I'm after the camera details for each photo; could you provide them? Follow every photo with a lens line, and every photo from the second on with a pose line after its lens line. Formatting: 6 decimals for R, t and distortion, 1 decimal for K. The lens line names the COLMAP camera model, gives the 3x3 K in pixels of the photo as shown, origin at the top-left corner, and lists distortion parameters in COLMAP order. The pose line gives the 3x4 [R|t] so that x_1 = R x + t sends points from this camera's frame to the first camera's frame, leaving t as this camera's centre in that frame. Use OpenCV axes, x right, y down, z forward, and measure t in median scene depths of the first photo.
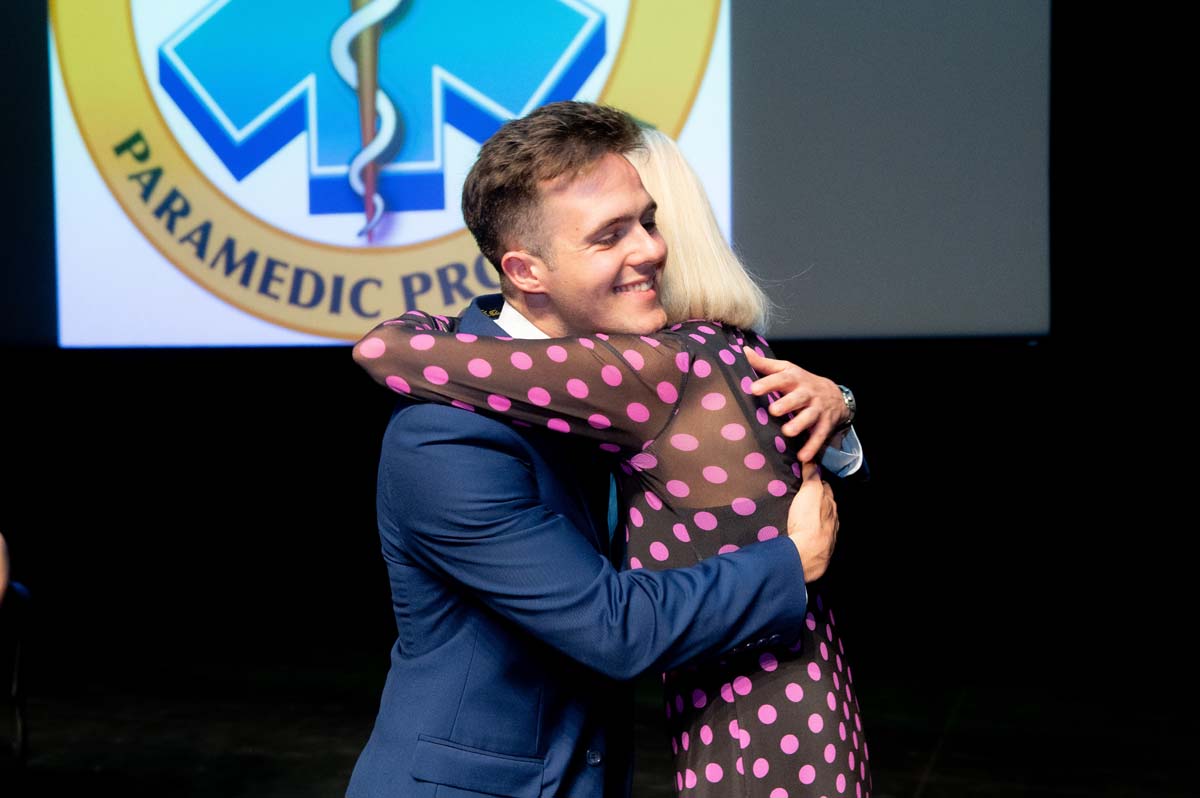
lens RADIAL K [[1911.8, 0, 553.3], [0, 1911.8, 367.9], [0, 0, 1]] dist [0.242262, 0.000000]
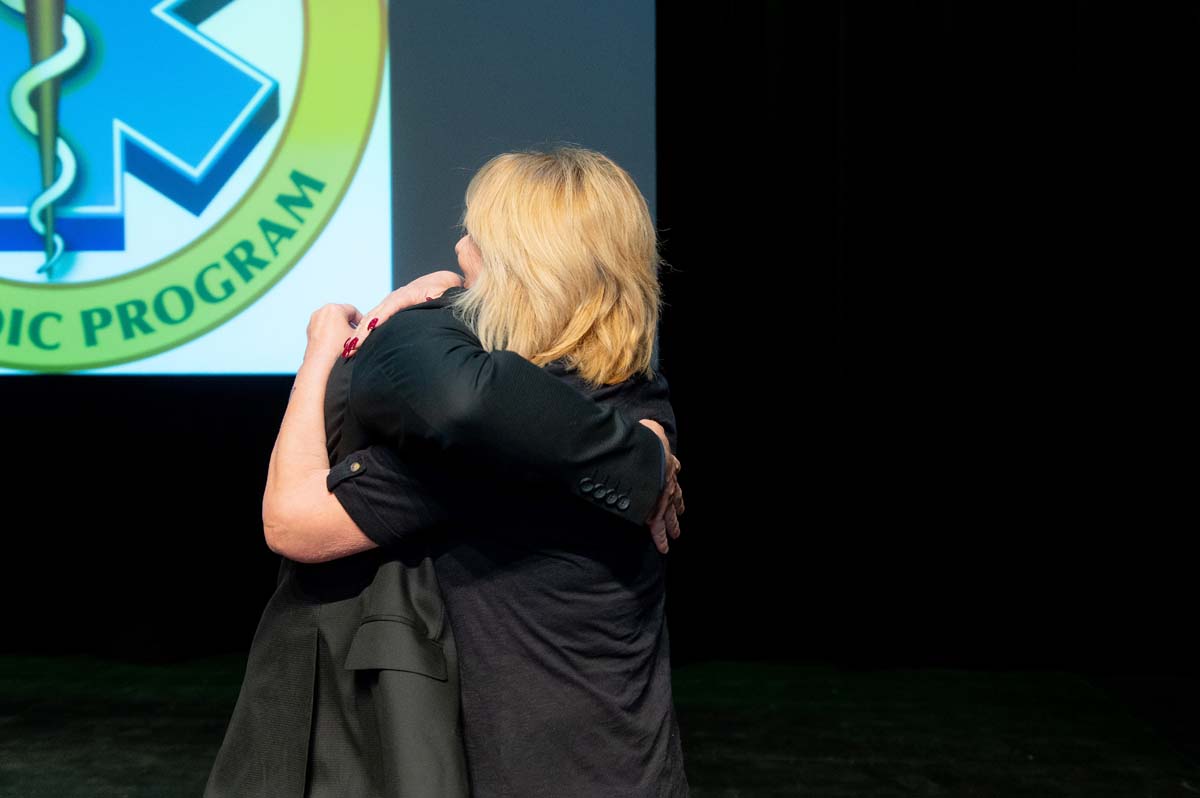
lens RADIAL K [[1229.2, 0, 591.0], [0, 1229.2, 402.8], [0, 0, 1]] dist [0.067966, 0.000000]
pose [[0.962693, 0.007846, 0.270483, 0.008025], [-0.005496, 0.999940, -0.009443, 0.008801], [-0.270541, 0.007604, 0.962678, 0.248935]]
